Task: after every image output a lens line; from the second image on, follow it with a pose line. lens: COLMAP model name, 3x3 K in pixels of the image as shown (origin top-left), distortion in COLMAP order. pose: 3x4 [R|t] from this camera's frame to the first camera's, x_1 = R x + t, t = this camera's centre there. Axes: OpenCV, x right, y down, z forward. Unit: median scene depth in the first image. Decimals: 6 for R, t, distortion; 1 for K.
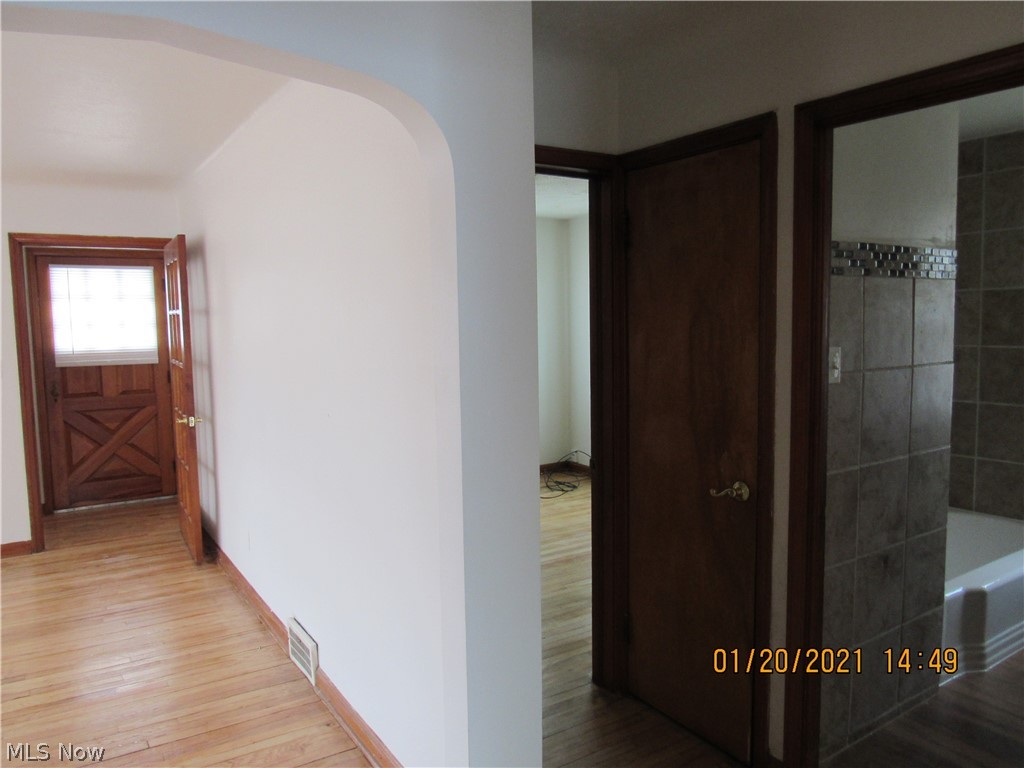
lens RADIAL K [[737.0, 0, 510.2], [0, 737.0, 384.9], [0, 0, 1]] dist [-0.028163, 0.012970]
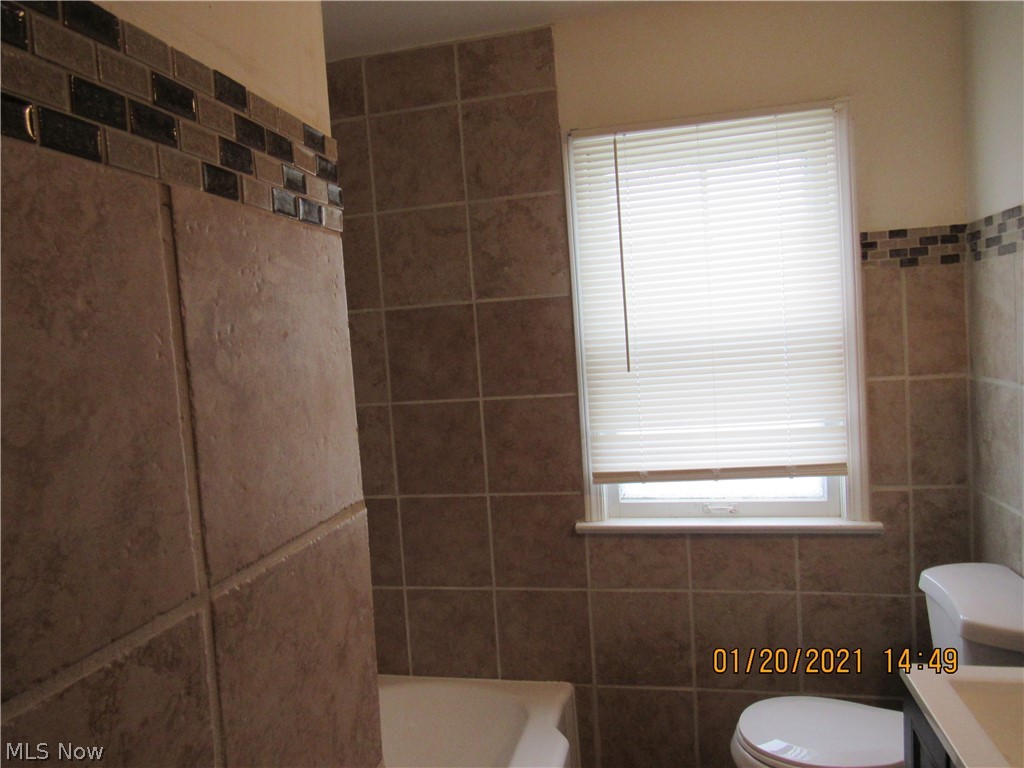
lens RADIAL K [[737.0, 0, 510.2], [0, 737.0, 384.9], [0, 0, 1]] dist [-0.028163, 0.012970]
pose [[0.720374, -0.069372, 0.690108, 0.302321], [0.112267, 0.993527, -0.017319, -0.046990], [-0.684440, 0.089952, 0.723499, 0.500647]]
